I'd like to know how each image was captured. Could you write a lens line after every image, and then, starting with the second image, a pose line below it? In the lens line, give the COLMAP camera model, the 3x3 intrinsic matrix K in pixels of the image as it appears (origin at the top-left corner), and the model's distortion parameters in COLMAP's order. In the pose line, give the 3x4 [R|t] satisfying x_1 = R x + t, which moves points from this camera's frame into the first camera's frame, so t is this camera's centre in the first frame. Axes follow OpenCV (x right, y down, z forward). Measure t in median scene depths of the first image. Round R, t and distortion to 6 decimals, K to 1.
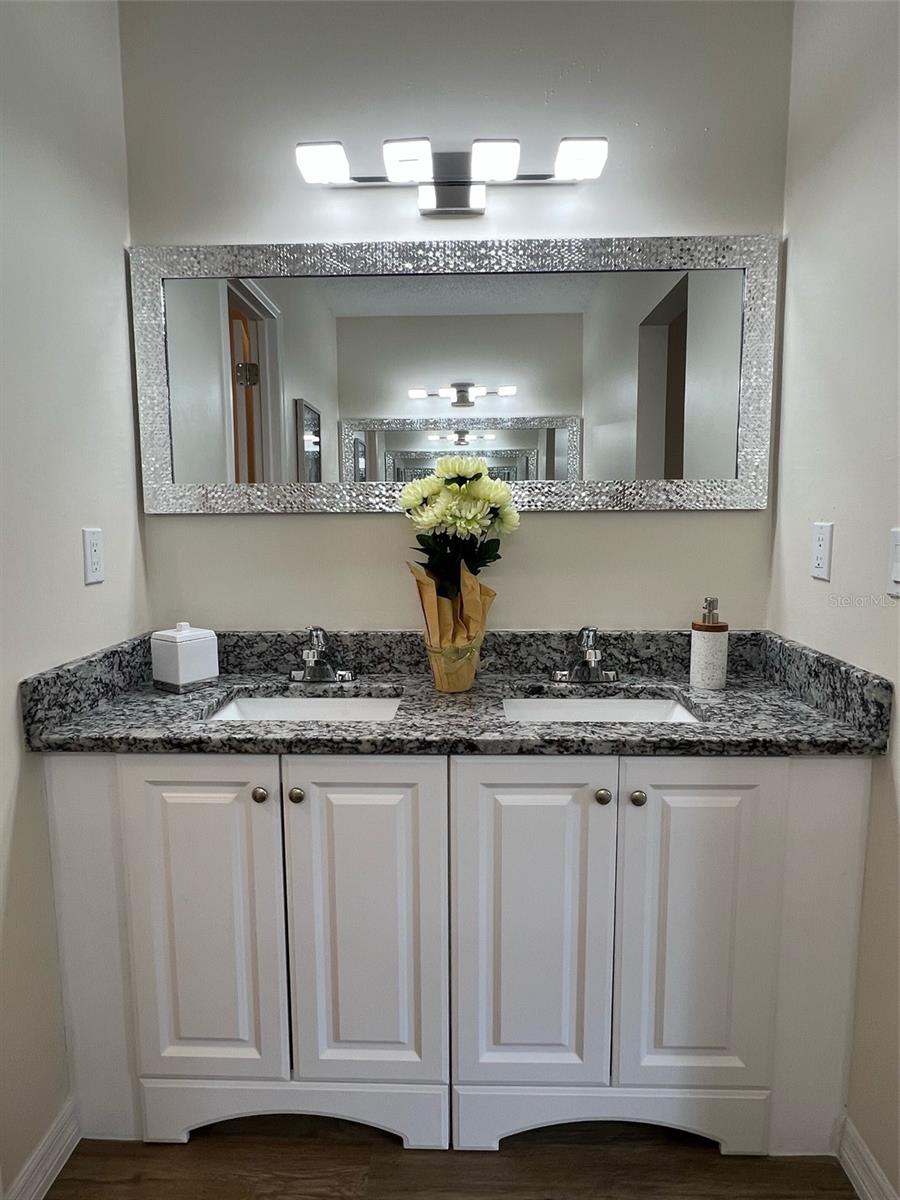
lens RADIAL K [[677.4, 0, 443.5], [0, 677.4, 598.0], [0, 0, 1]] dist [-0.001935, -0.003636]
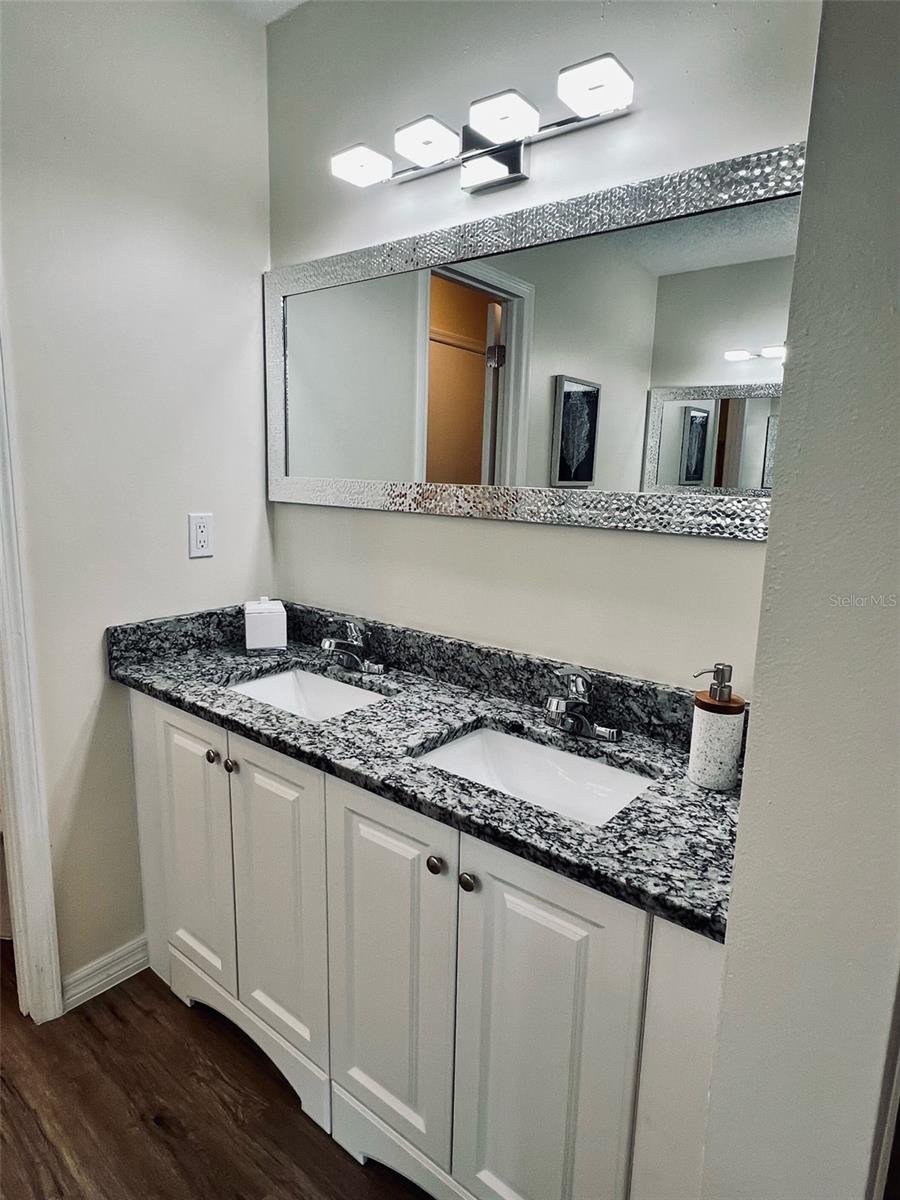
lens RADIAL K [[677.4, 0, 451.1], [0, 677.4, 597.4], [0, 0, 1]] dist [-0.001935, -0.003636]
pose [[0.804547, 0.139000, -0.577393, 0.604171], [-0.104937, 0.990200, 0.092158, -0.114606], [0.584545, -0.013556, 0.811248, 0.254813]]
